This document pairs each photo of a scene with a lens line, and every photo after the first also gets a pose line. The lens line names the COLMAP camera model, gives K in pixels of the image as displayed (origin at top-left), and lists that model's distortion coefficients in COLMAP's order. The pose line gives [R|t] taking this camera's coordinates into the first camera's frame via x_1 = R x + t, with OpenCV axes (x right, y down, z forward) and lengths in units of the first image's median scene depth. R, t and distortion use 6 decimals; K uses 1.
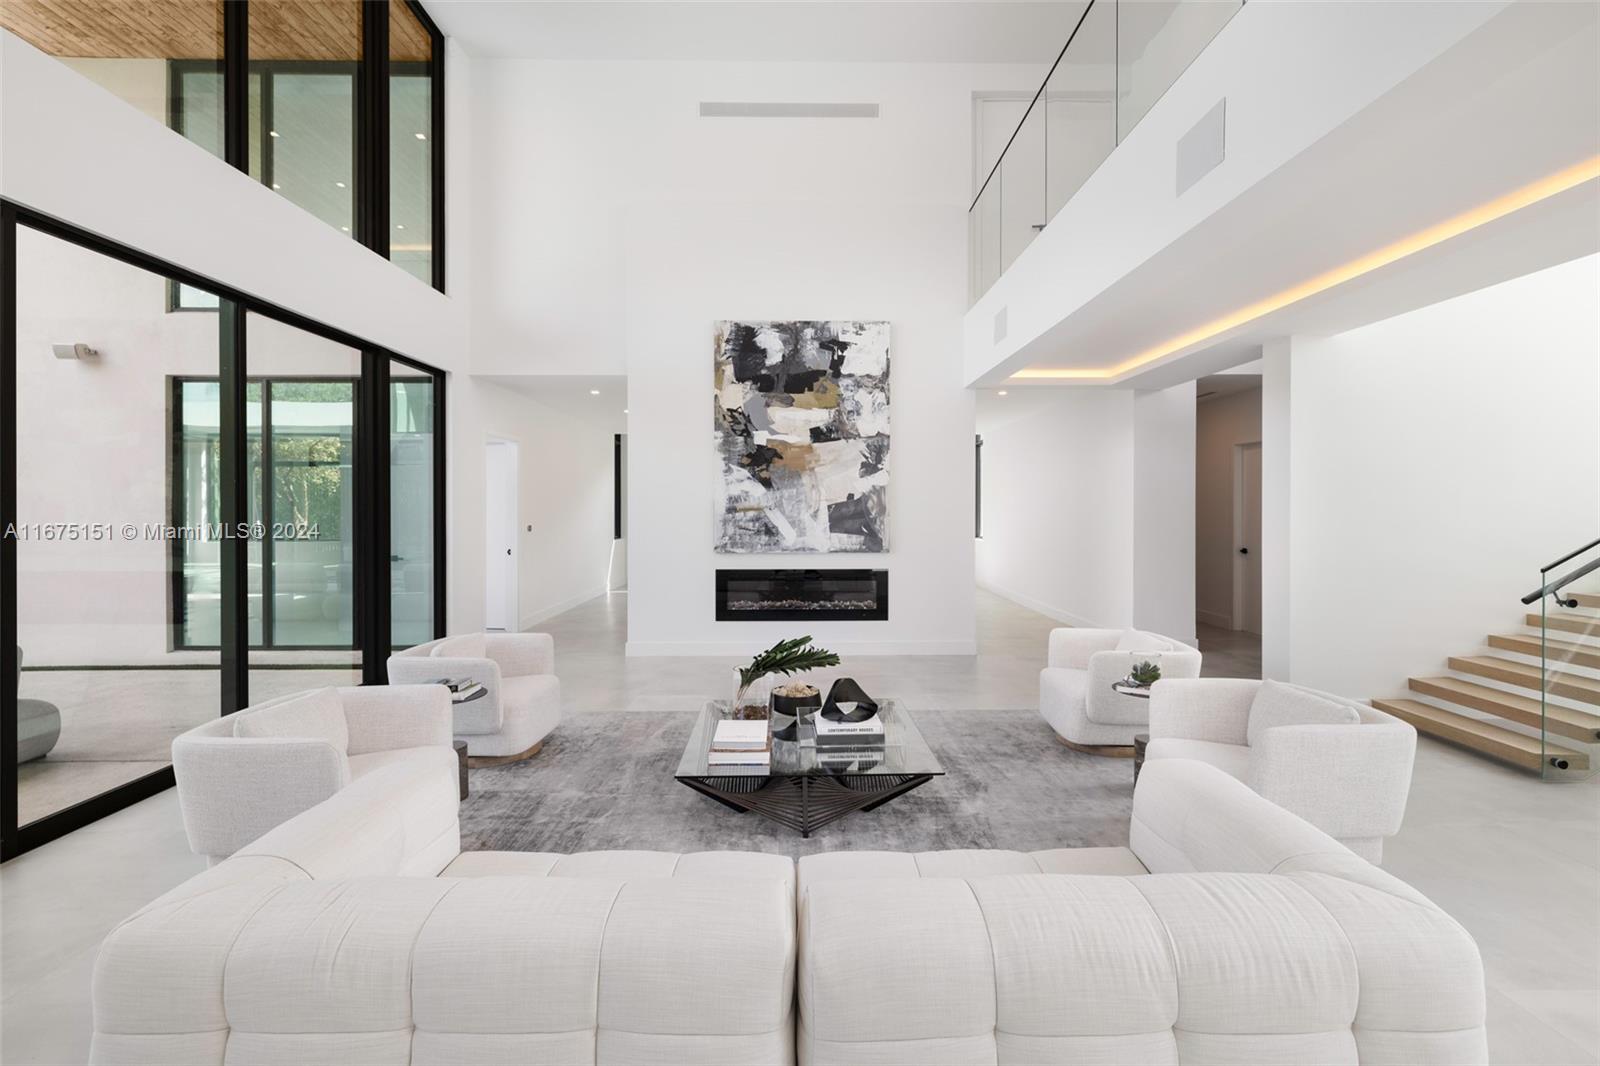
lens RADIAL K [[681.2, 0, 796.1], [0, 681.2, 526.5], [0, 0, 1]] dist [0.001308, -0.000057]
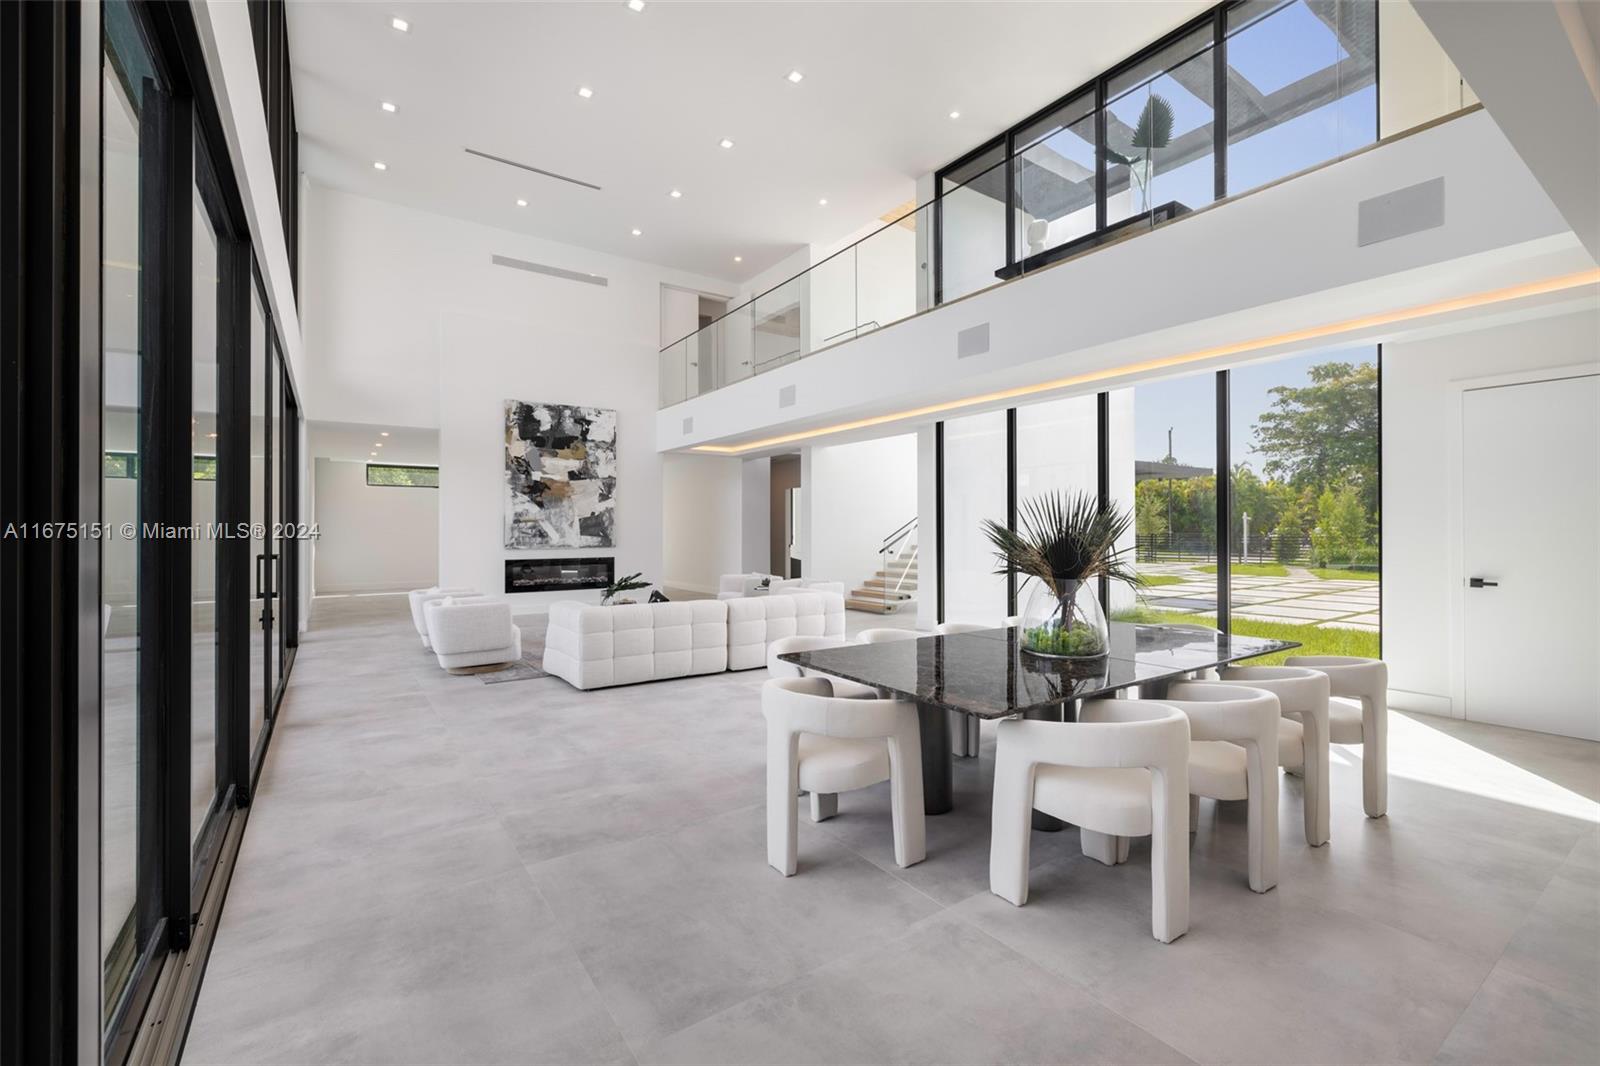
lens RADIAL K [[670.8, 0, 794.6], [0, 670.8, 529.5], [0, 0, 1]] dist [0.000390, -0.000164]
pose [[0.830739, -0.000110, 0.556663, -0.421185], [0.003215, 0.999984, -0.004601, 0.003497], [-0.556653, 0.005612, 0.830726, -0.628611]]
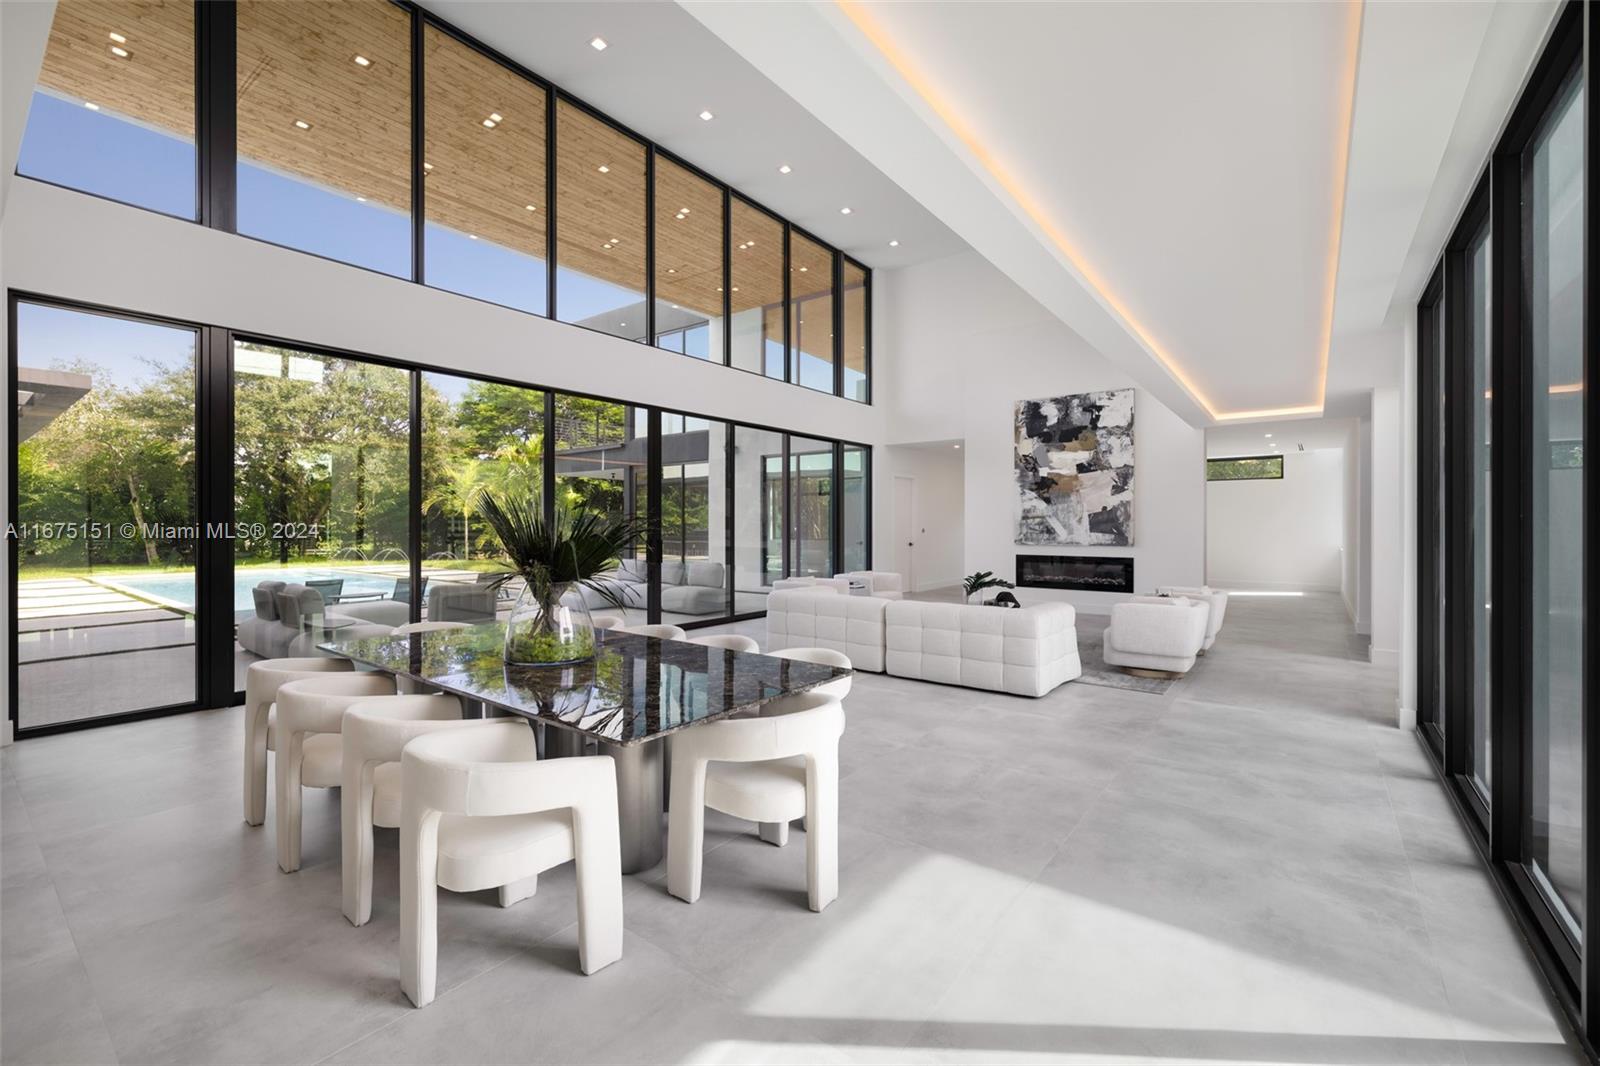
lens RADIAL K [[681.2, 0, 796.1], [0, 681.2, 526.5], [0, 0, 1]] dist [0.001308, -0.000057]
pose [[0.785956, 0.002939, -0.618275, 0.473711], [-0.003453, 0.999994, 0.000364, -0.002267], [0.618272, 0.001849, 0.785962, -0.596049]]
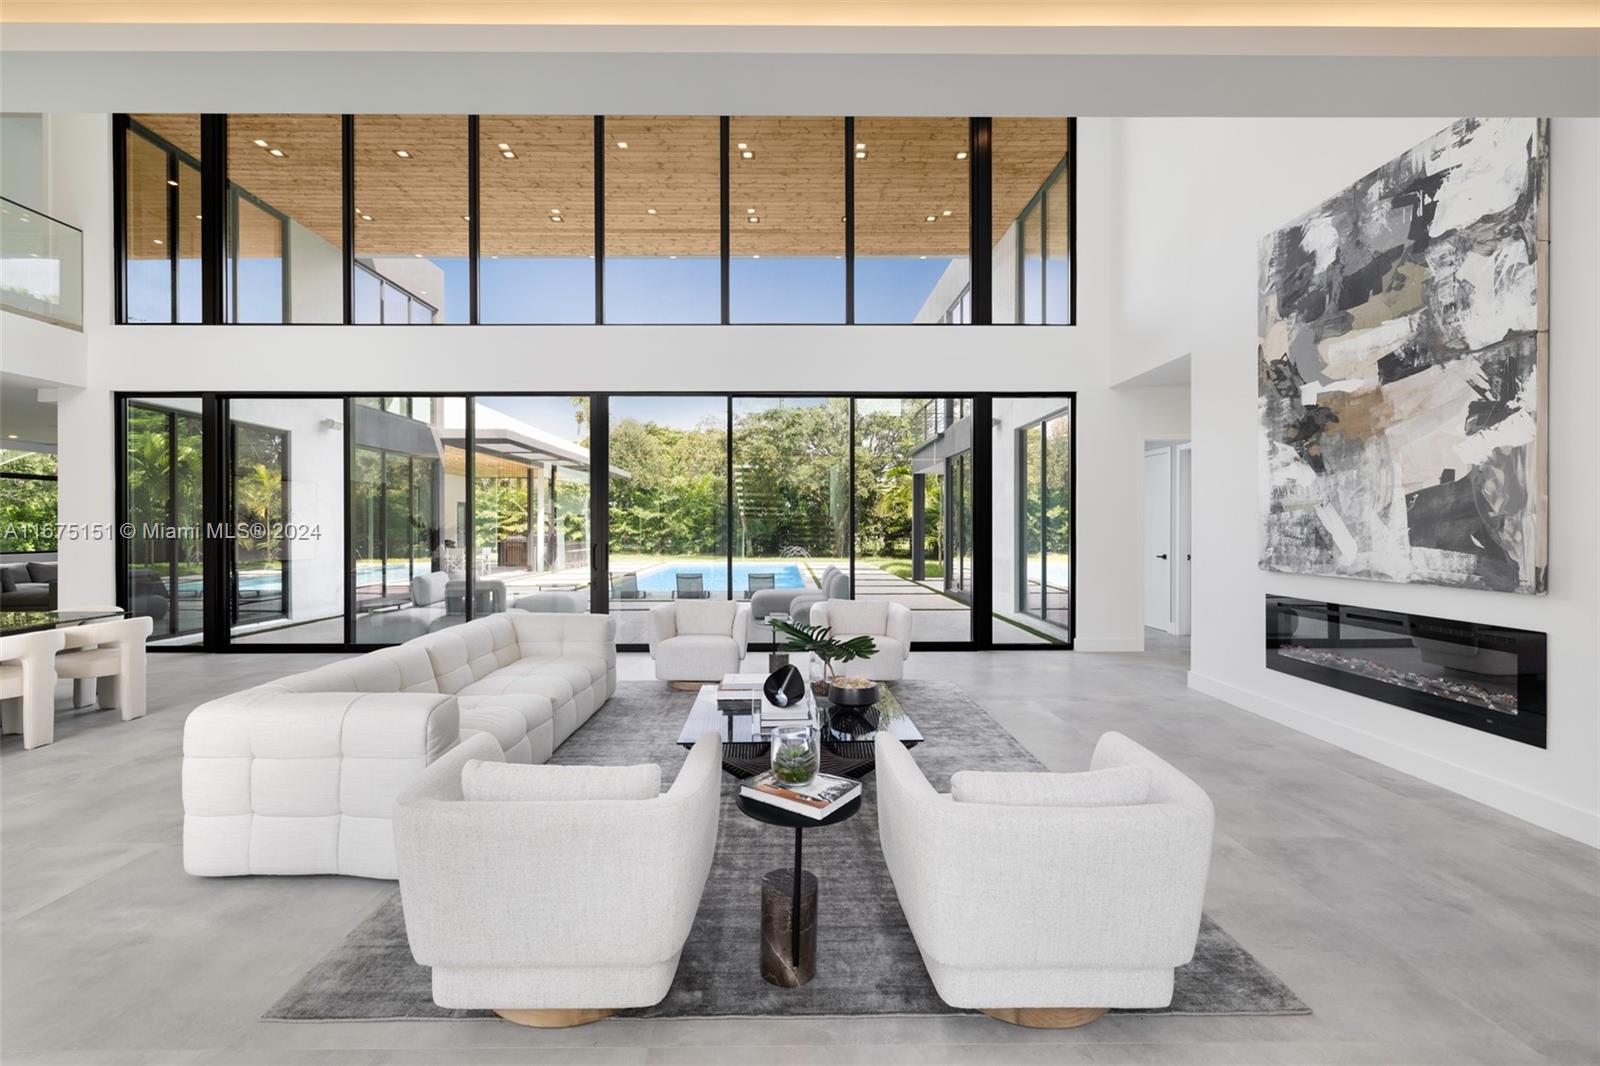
lens RADIAL K [[670.8, 0, 794.6], [0, 670.8, 529.5], [0, 0, 1]] dist [0.000390, -0.000164]
pose [[-0.009573, 0.005451, -0.999939, 0.579906], [-0.004705, 0.999974, 0.005496, -0.004617], [0.999943, 0.004758, -0.009547, 0.524305]]
